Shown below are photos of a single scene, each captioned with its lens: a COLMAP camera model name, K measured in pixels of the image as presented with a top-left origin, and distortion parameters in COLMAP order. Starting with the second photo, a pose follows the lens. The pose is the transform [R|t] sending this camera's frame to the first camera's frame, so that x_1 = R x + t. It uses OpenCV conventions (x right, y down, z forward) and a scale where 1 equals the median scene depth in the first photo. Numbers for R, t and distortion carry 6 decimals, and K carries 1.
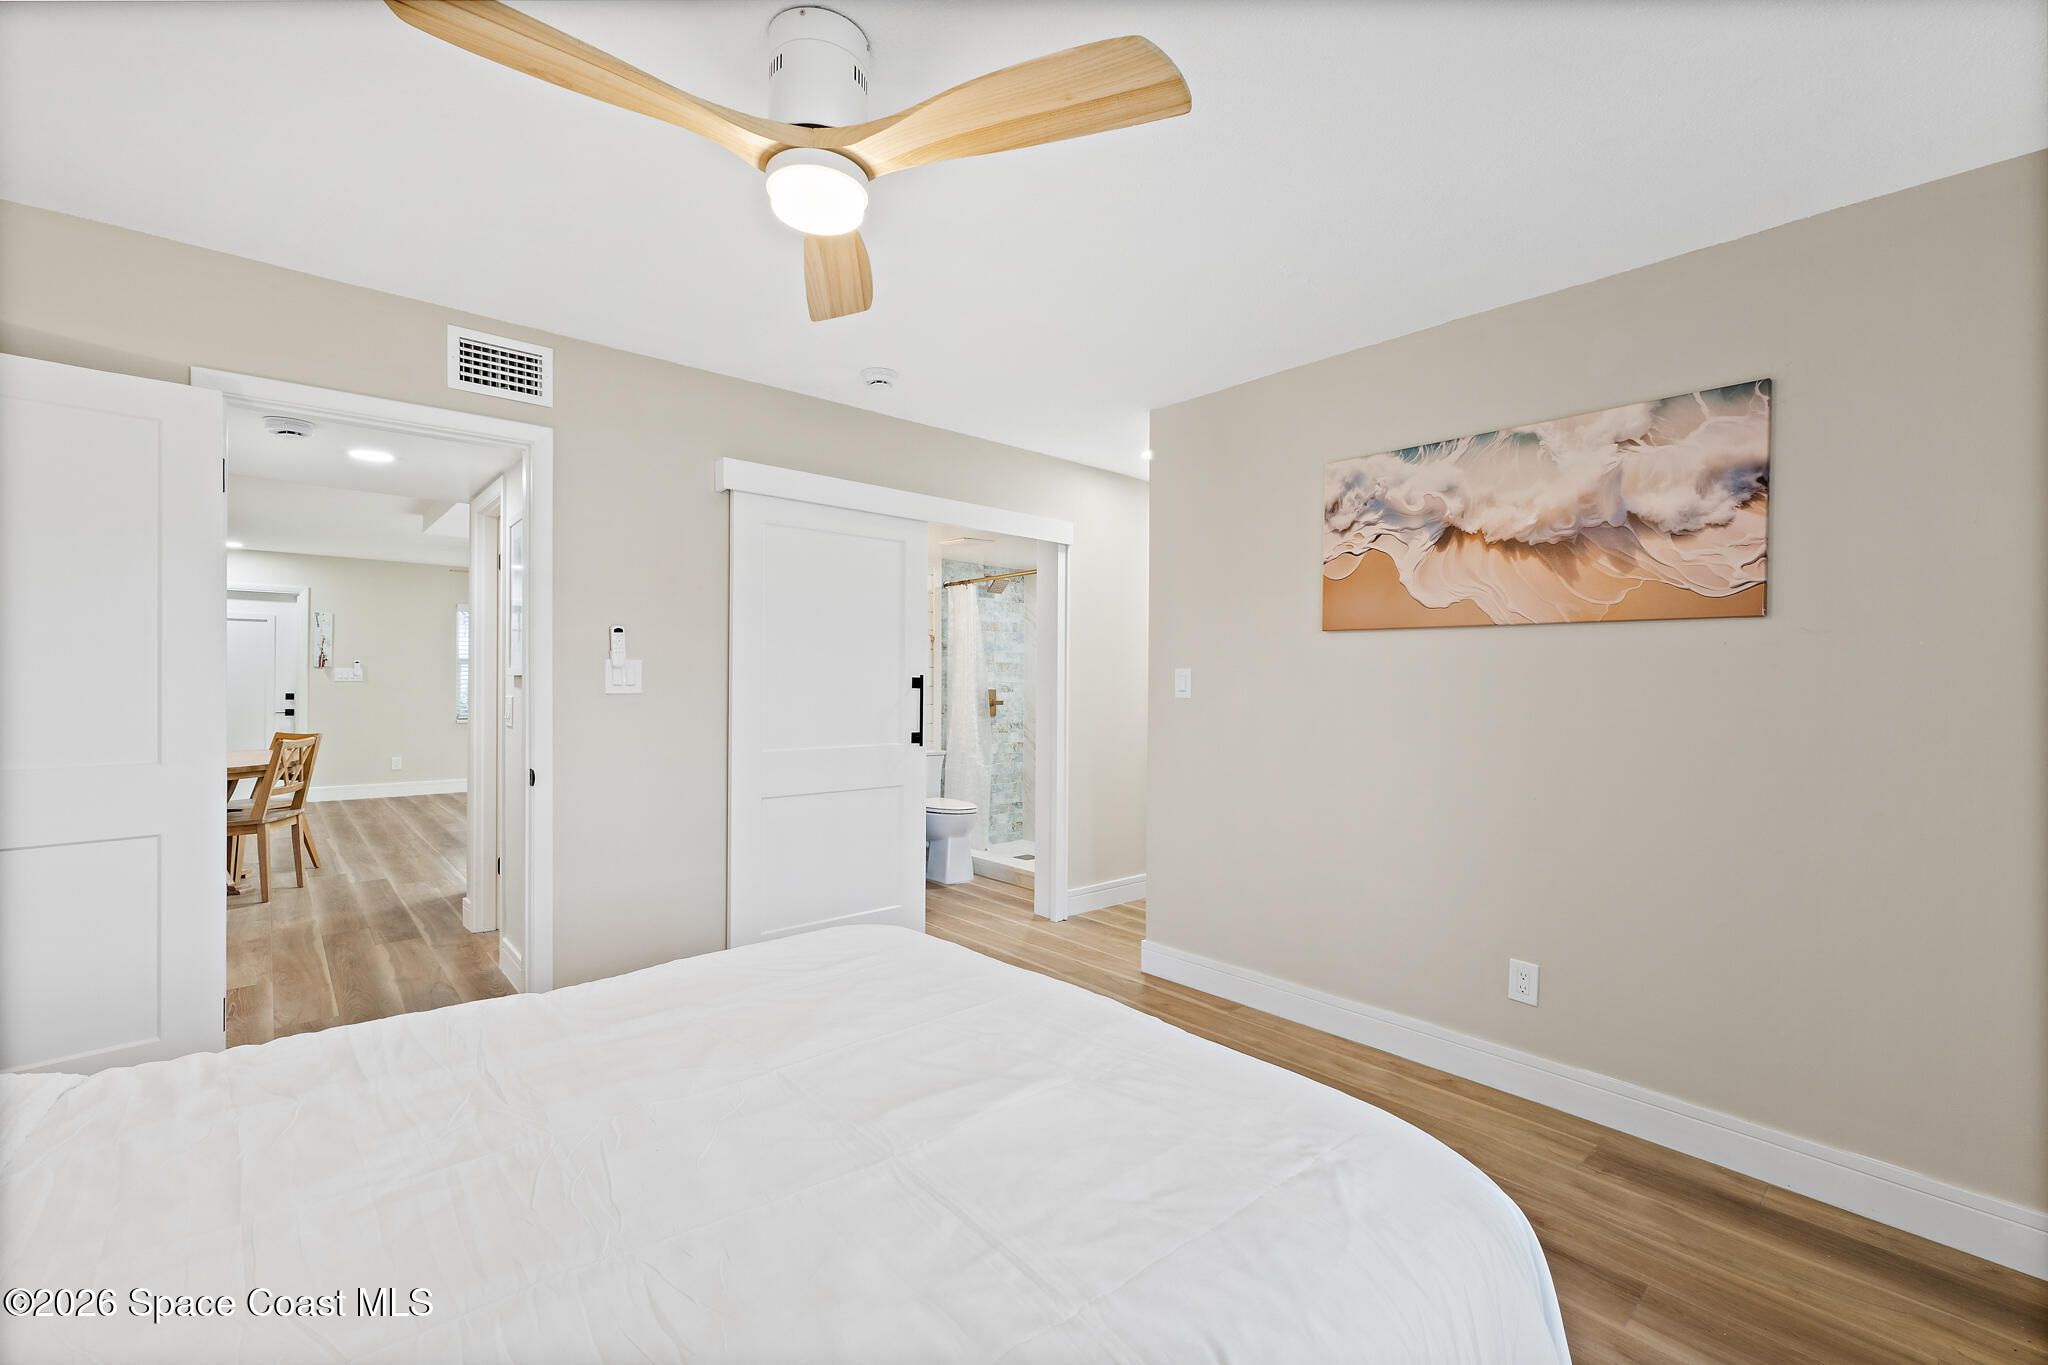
lens RADIAL K [[851.7, 0, 1020.1], [0, 851.7, 679.6], [0, 0, 1]] dist [-0.000233, -0.000311]
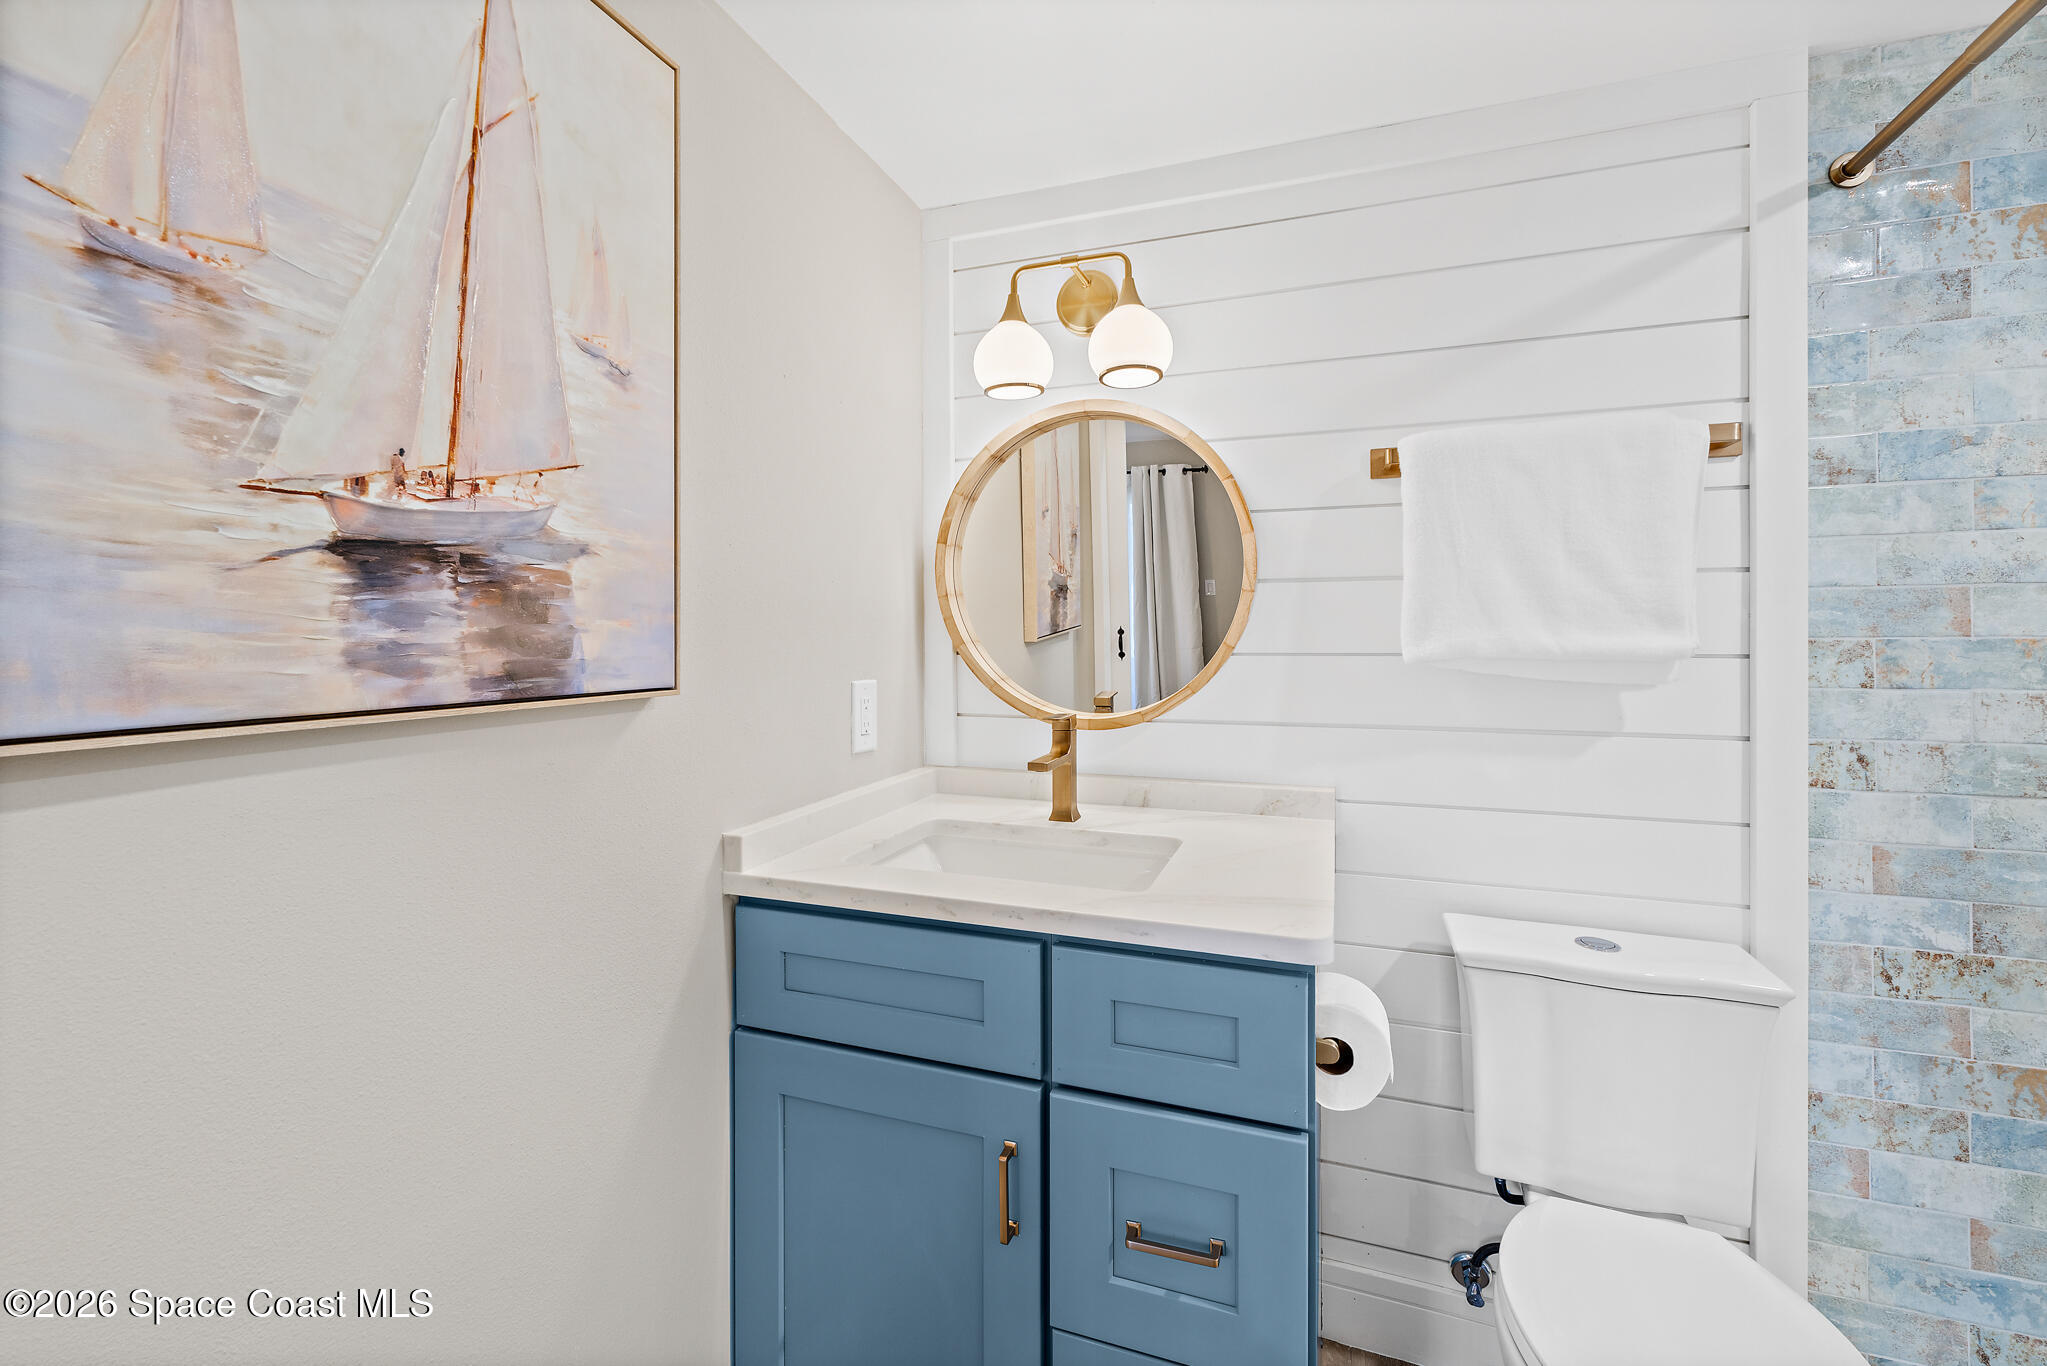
lens RADIAL K [[874.4, 0, 1024.8], [0, 874.4, 634.0], [0, 0, 1]] dist [0.003107, 0.000123]
pose [[0.483232, -0.003638, -0.875485, 0.003165], [0.009140, 0.999958, 0.000889, 0.000257], [0.875445, -0.008431, 0.483245, 0.678659]]
